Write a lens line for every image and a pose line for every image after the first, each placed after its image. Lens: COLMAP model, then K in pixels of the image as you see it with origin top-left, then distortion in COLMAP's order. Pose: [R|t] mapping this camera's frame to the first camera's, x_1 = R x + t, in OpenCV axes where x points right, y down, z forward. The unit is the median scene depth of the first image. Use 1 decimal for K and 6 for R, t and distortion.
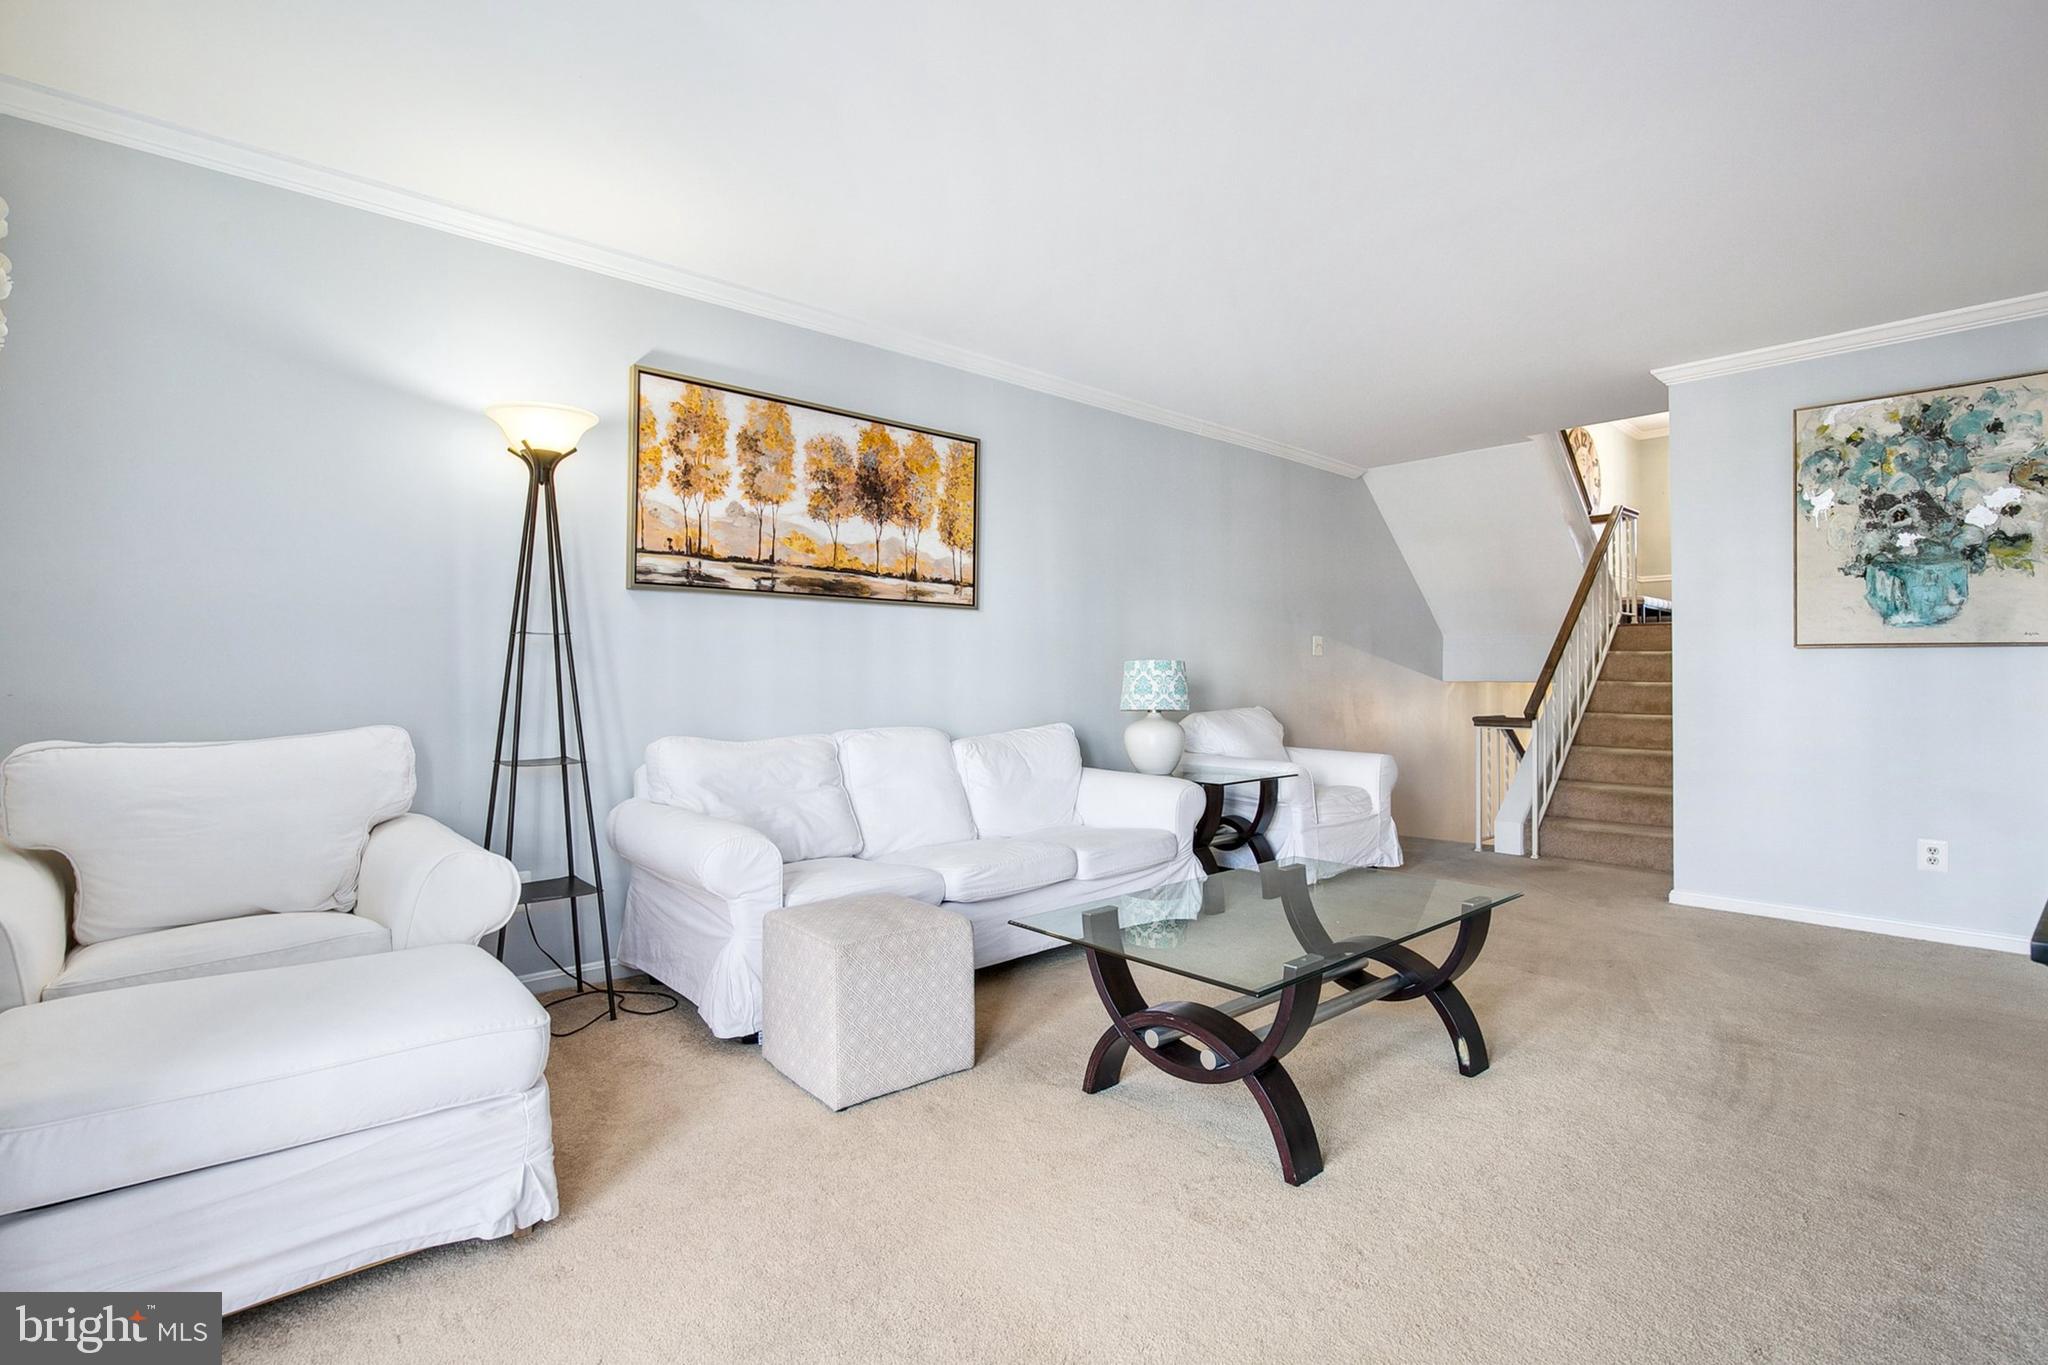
lens RADIAL K [[964.8, 0, 1024.0], [0, 964.8, 682.5], [0, 0, 1]] dist [-0.030255, 0.007754]
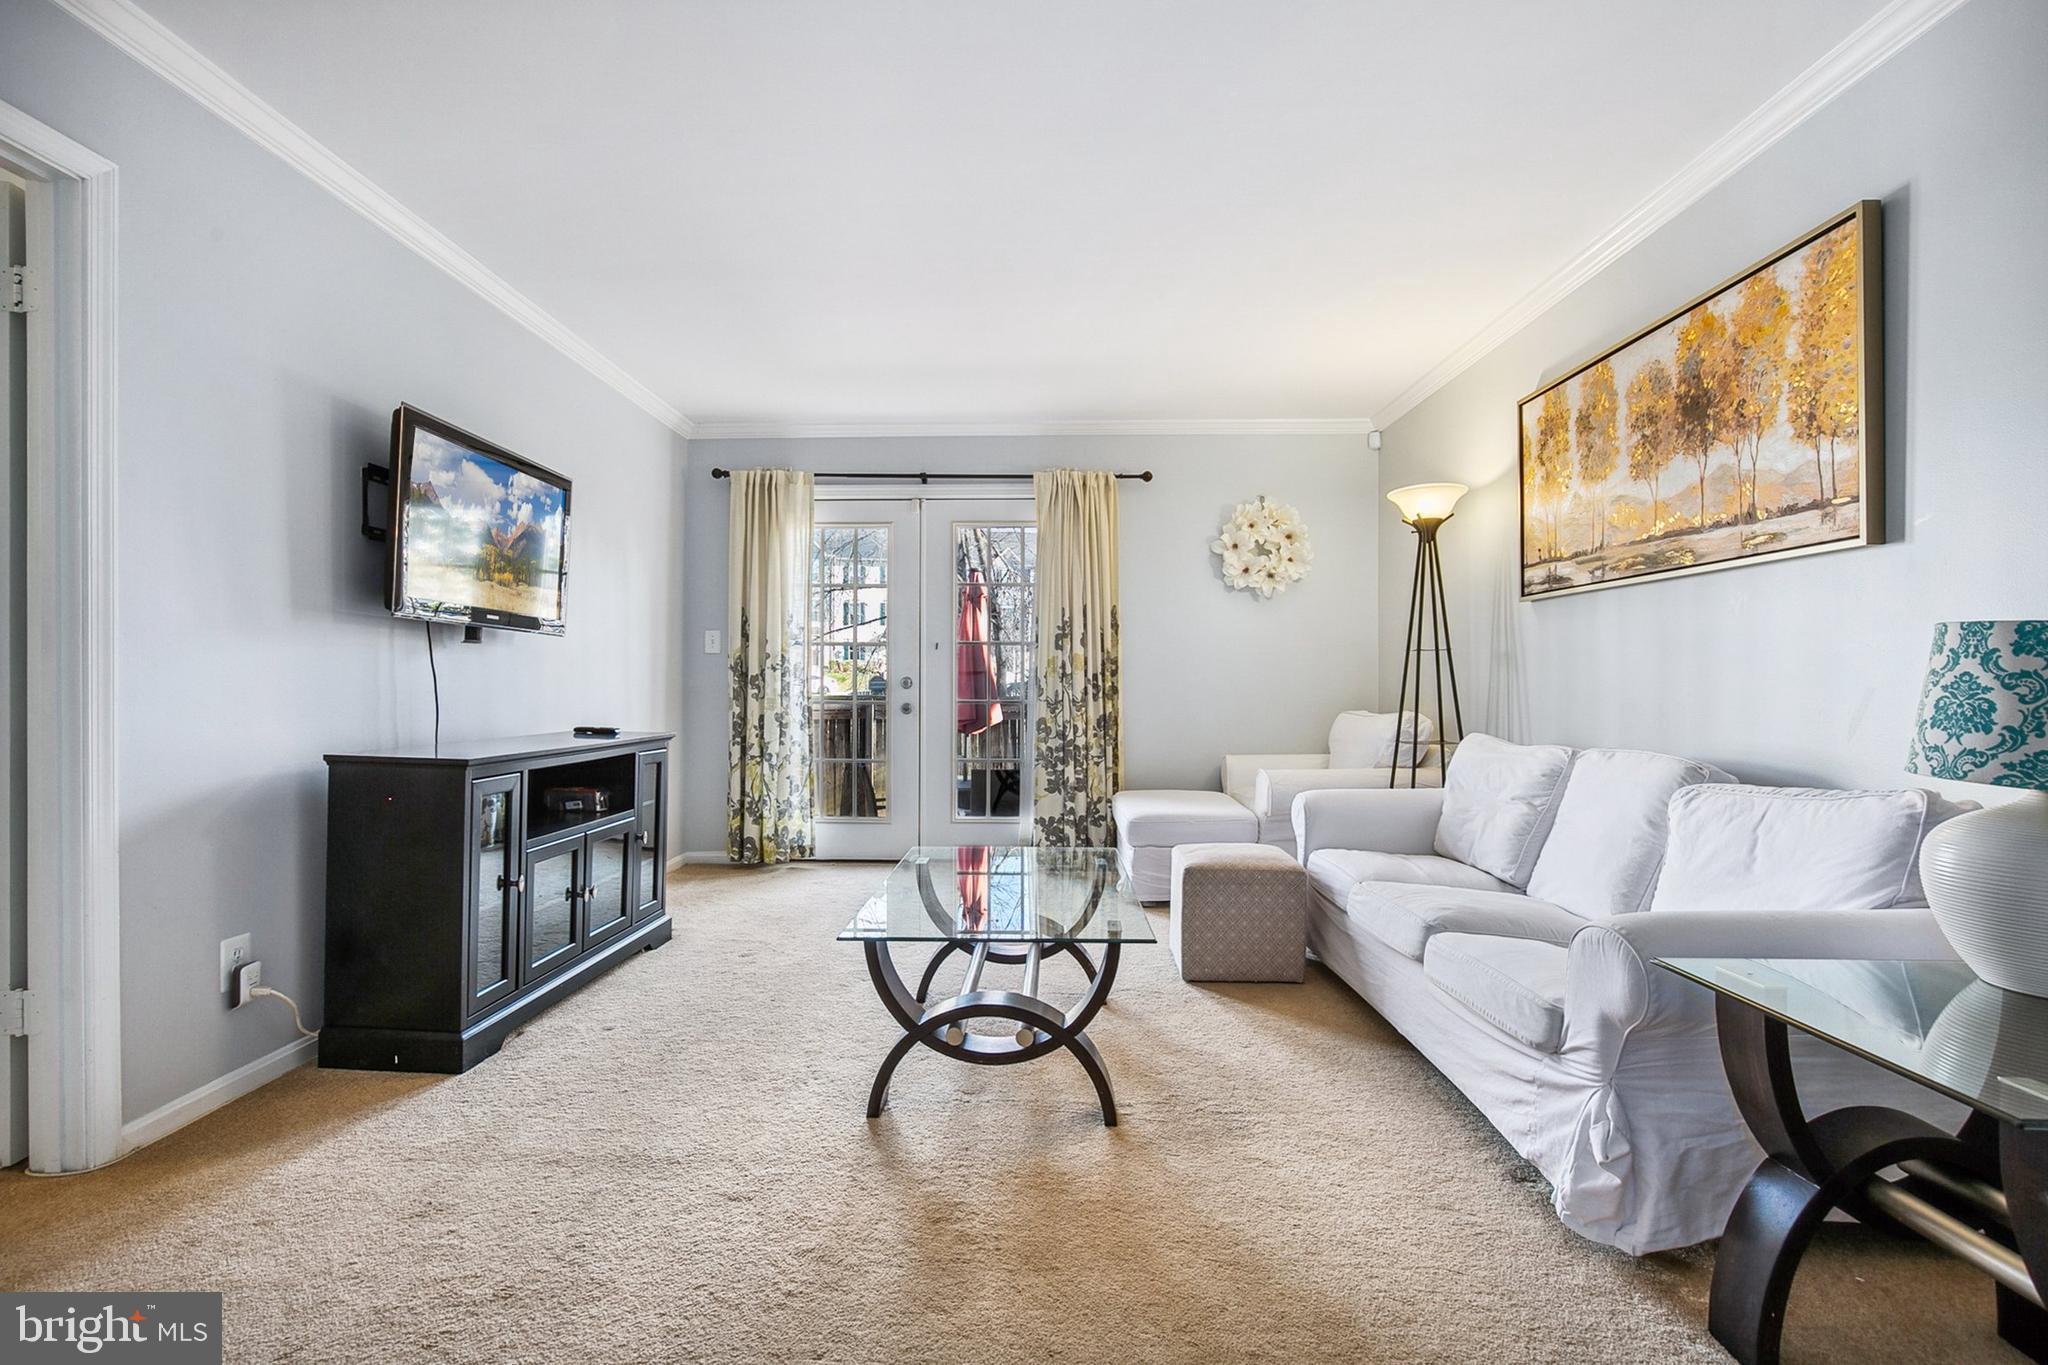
lens RADIAL K [[937.0, 0, 1016.1], [0, 937.0, 680.4], [0, 0, 1]] dist [-0.027145, 0.008497]
pose [[-0.676961, -0.012714, -0.735909, 0.706301], [-0.016421, 0.999863, -0.002169, 0.003709], [0.735836, 0.010616, -0.677077, 1.184824]]
